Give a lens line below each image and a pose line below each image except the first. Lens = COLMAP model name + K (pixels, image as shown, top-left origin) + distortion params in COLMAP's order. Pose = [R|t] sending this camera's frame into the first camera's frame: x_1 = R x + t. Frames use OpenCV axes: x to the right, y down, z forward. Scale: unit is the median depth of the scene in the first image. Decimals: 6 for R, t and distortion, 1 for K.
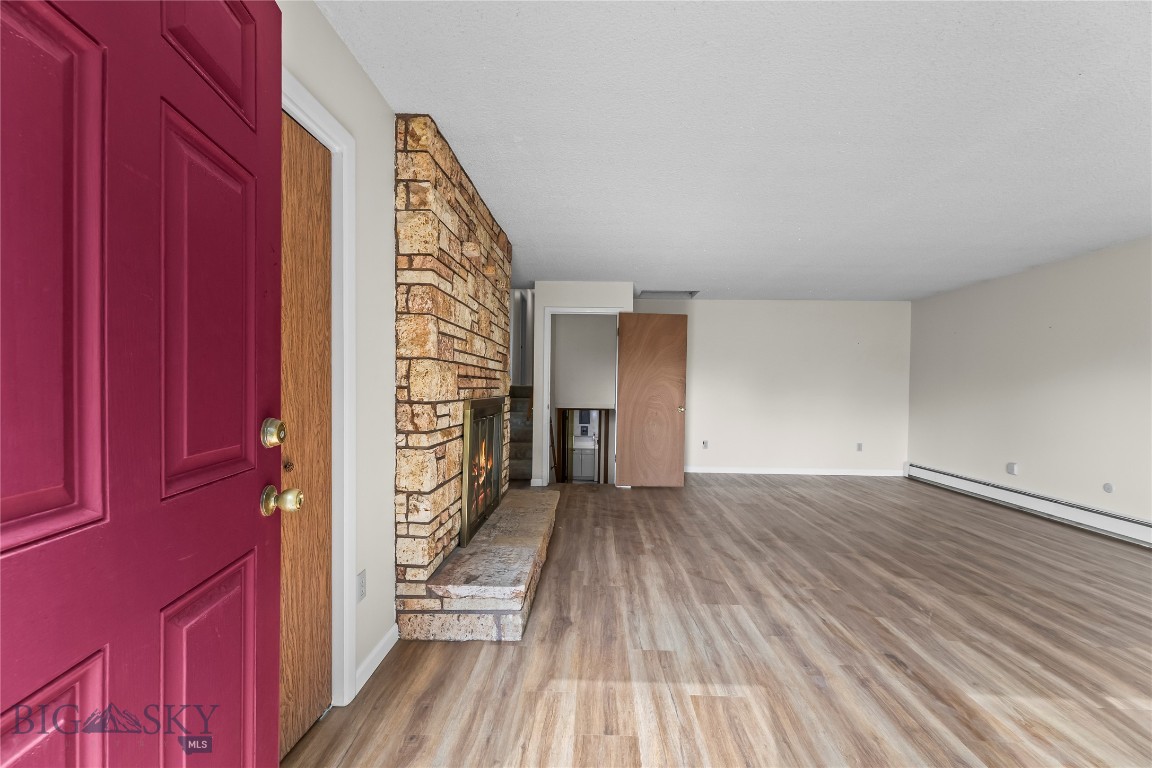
lens RADIAL K [[476.2, 0, 579.6], [0, 476.2, 396.9], [0, 0, 1]] dist [0.002752, 0.000276]
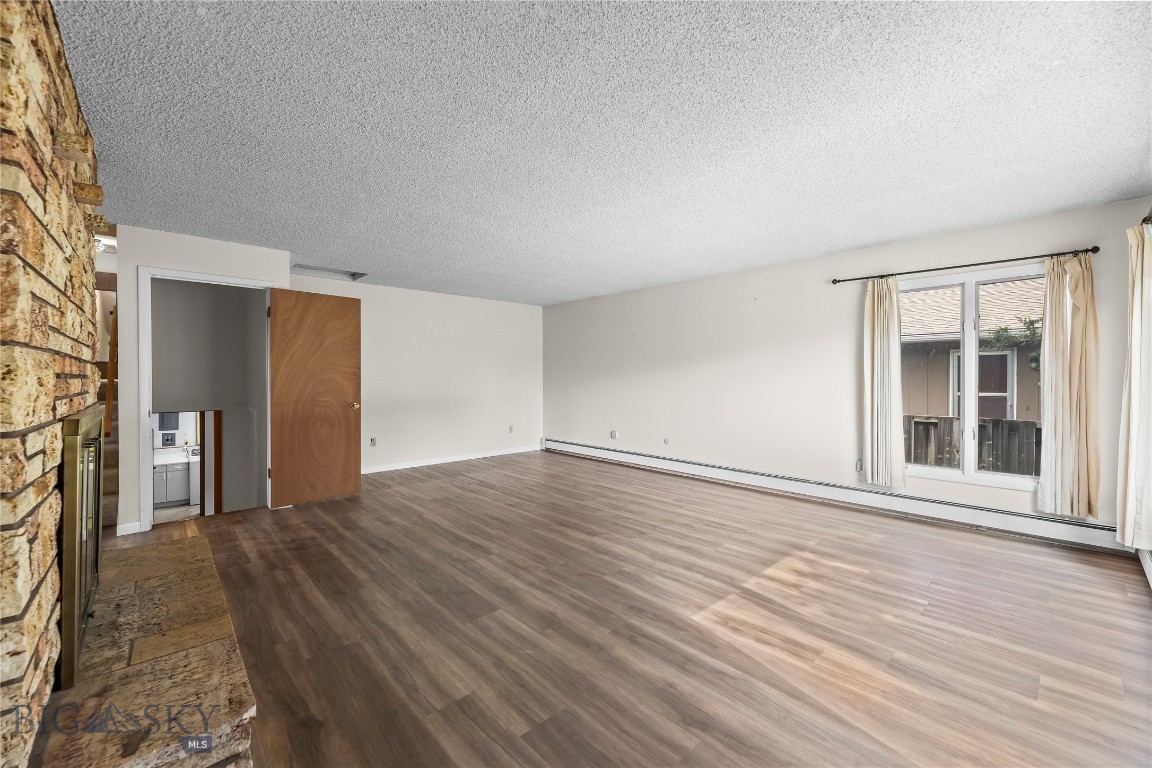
lens RADIAL K [[463.4, 0, 578.6], [0, 463.4, 381.3], [0, 0, 1]] dist [-0.001403, -0.000314]
pose [[0.712242, -0.021869, 0.701593, -0.172938], [0.027310, 0.999621, 0.003434, -0.020278], [-0.701402, 0.016714, 0.712570, 0.186089]]
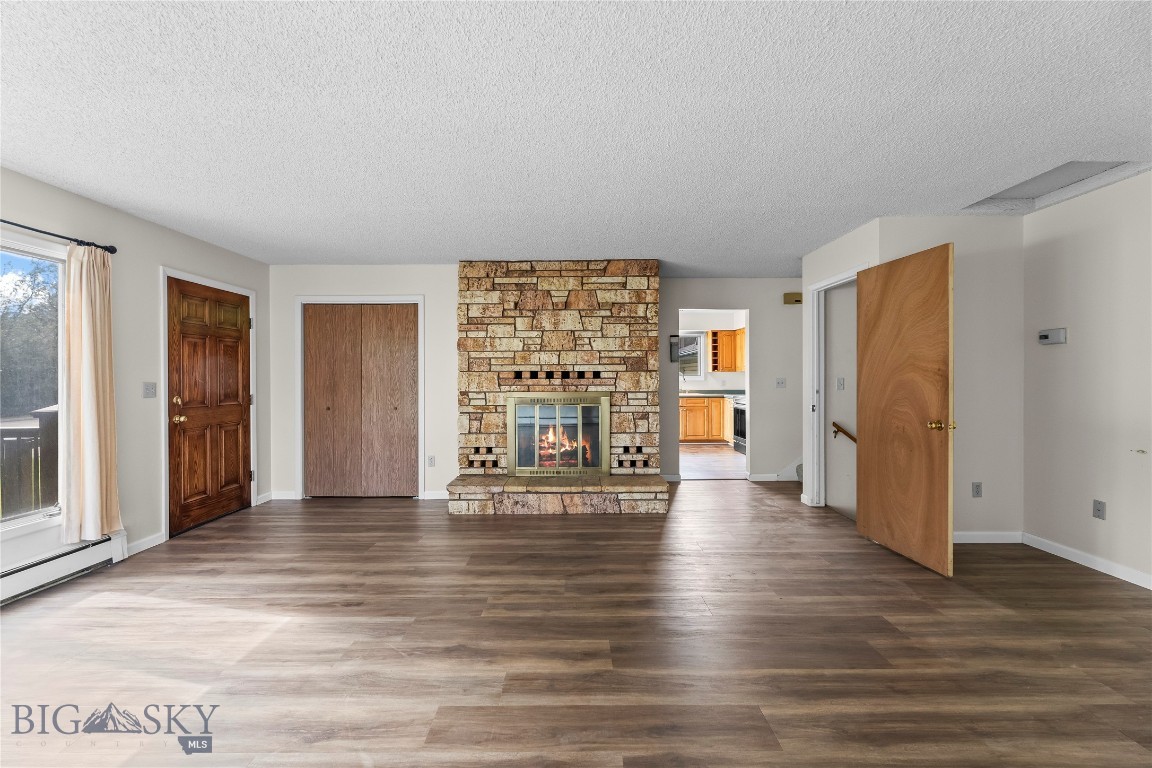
lens RADIAL K [[465.2, 0, 572.5], [0, 465.2, 378.7], [0, 0, 1]] dist [-0.000029, -0.000073]
pose [[0.022602, -0.012119, -0.999671, 1.335190], [-0.018235, 0.999755, -0.012532, -0.022510], [0.999578, 0.018512, 0.022375, 1.080247]]
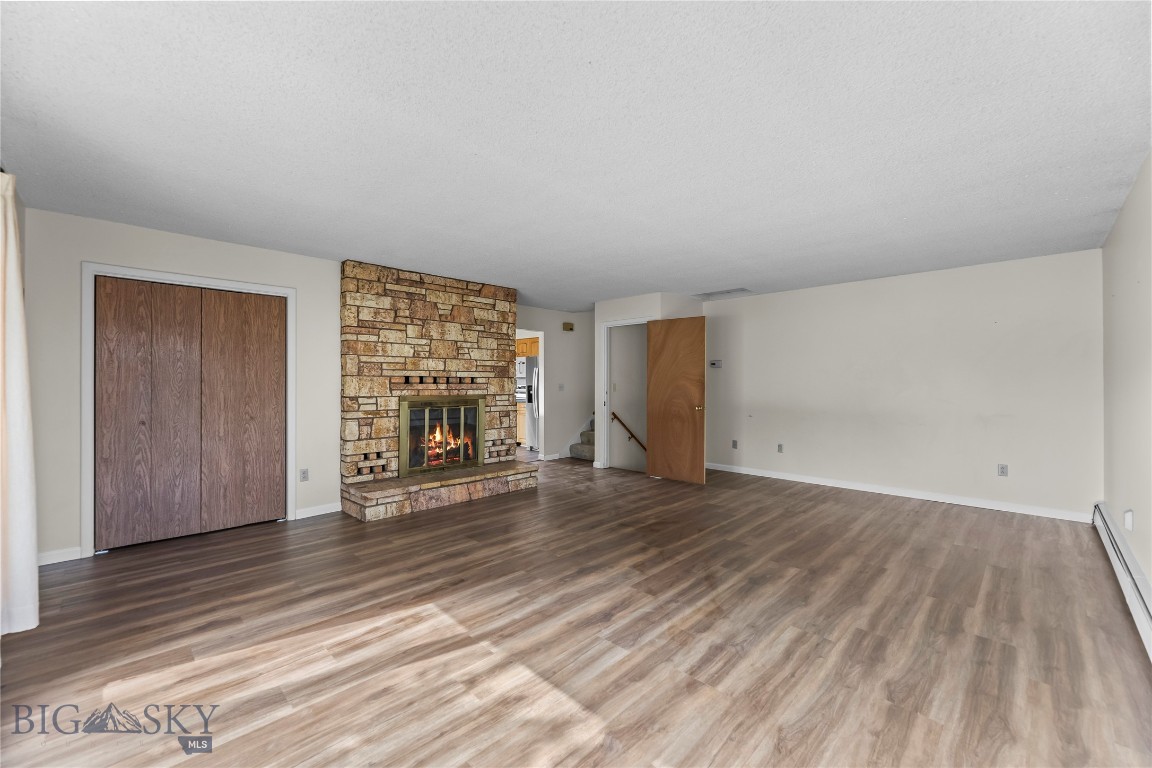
lens RADIAL K [[463.4, 0, 578.6], [0, 463.4, 381.3], [0, 0, 1]] dist [-0.001403, -0.000314]
pose [[0.727950, -0.015065, -0.685465, 1.317566], [-0.006393, 0.999566, -0.028757, -0.003687], [0.685600, 0.025316, 0.727538, 0.164998]]
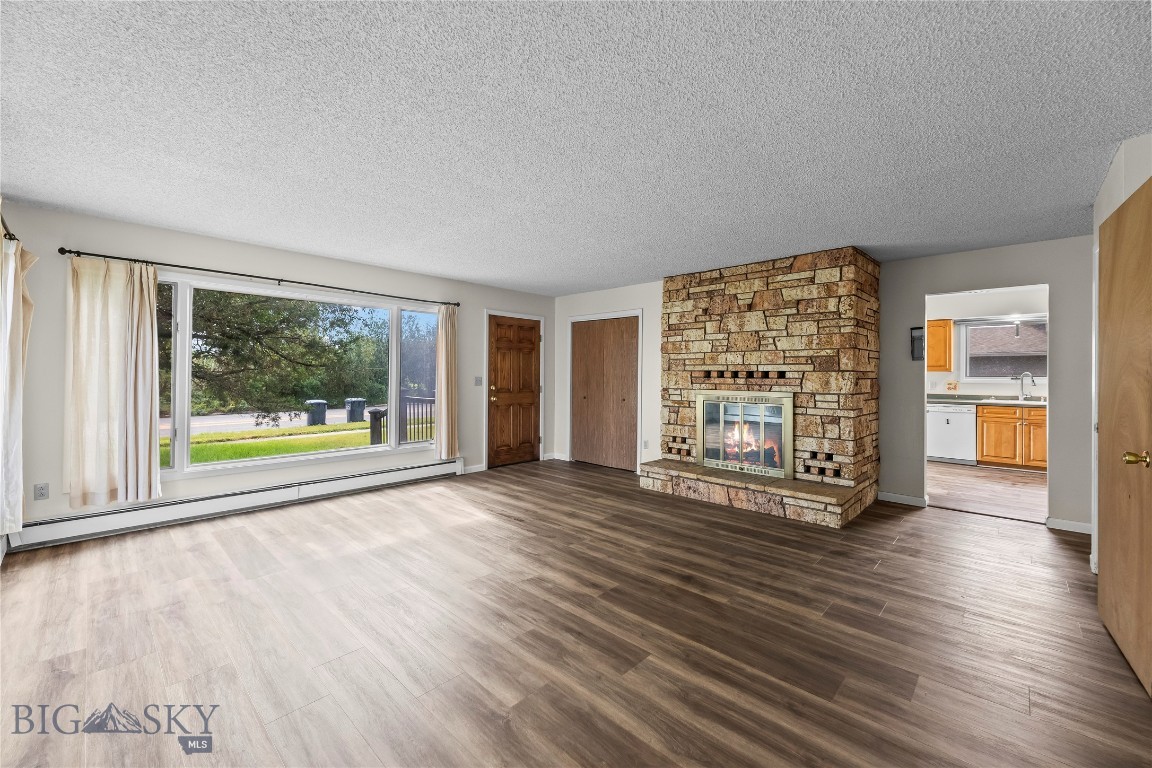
lens RADIAL K [[458.4, 0, 577.8], [0, 458.4, 372.1], [0, 0, 1]] dist [0.000106, -0.000055]
pose [[-0.666071, -0.023248, -0.745526, 1.347357], [-0.033554, 0.999436, -0.001188, -0.040877], [0.745133, 0.024224, -0.666476, 1.698616]]
